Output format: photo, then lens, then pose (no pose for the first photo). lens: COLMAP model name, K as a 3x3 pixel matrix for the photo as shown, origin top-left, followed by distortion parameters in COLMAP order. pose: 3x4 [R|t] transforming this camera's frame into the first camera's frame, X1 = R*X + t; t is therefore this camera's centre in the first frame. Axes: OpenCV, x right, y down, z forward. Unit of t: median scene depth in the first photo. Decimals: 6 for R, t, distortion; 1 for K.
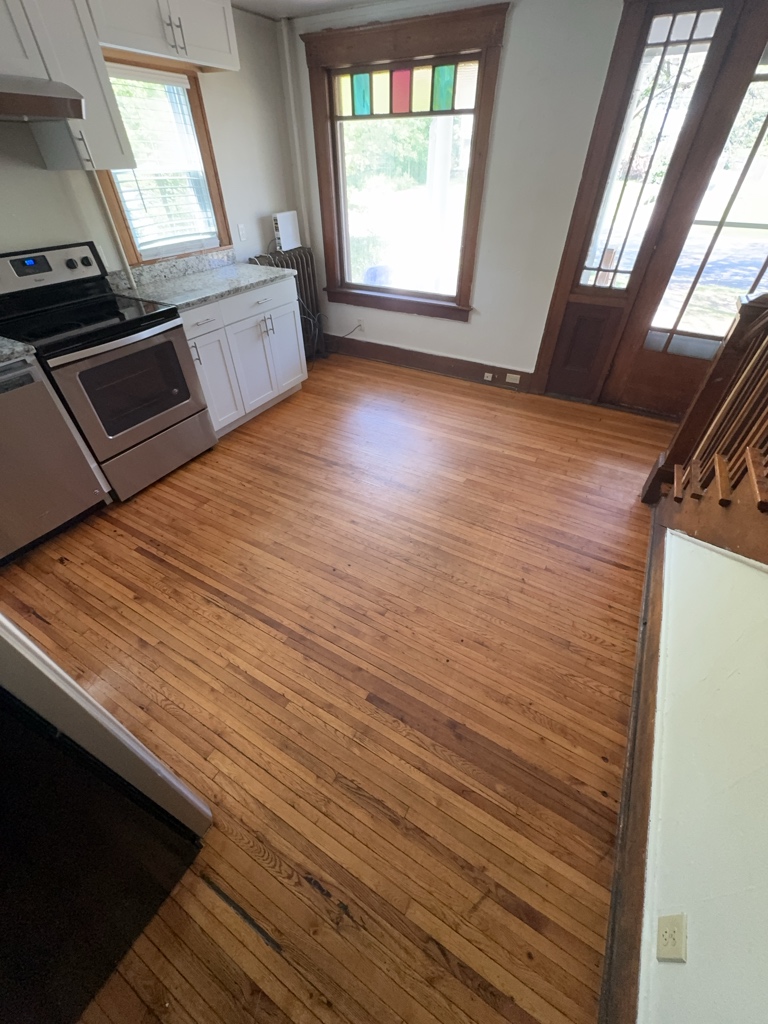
lens RADIAL K [[410.6, 0, 387.0], [0, 410.6, 512.0], [0, 0, 1]] dist [-0.004009, 0.000092]
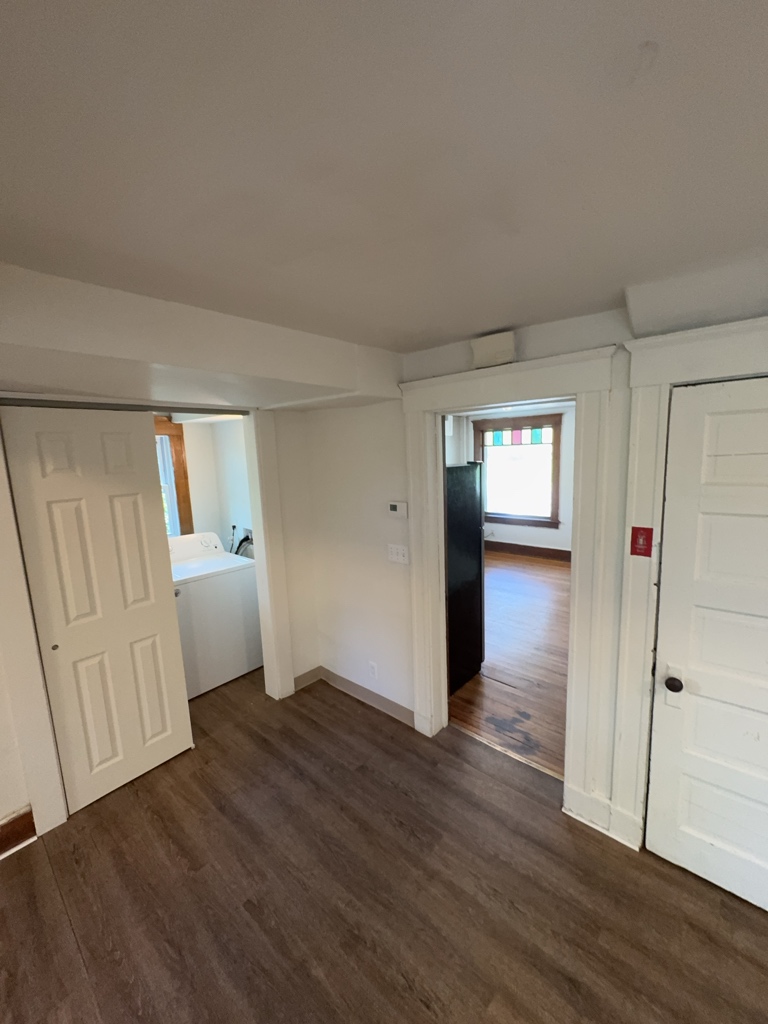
lens RADIAL K [[410.6, 0, 383.6], [0, 410.6, 511.7], [0, 0, 1]] dist [-0.004009, 0.000092]
pose [[0.976830, -0.009806, -0.213792, -0.203070], [-0.104994, 0.848520, -0.518643, 0.587786], [0.186493, 0.529073, 0.827830, -0.808905]]
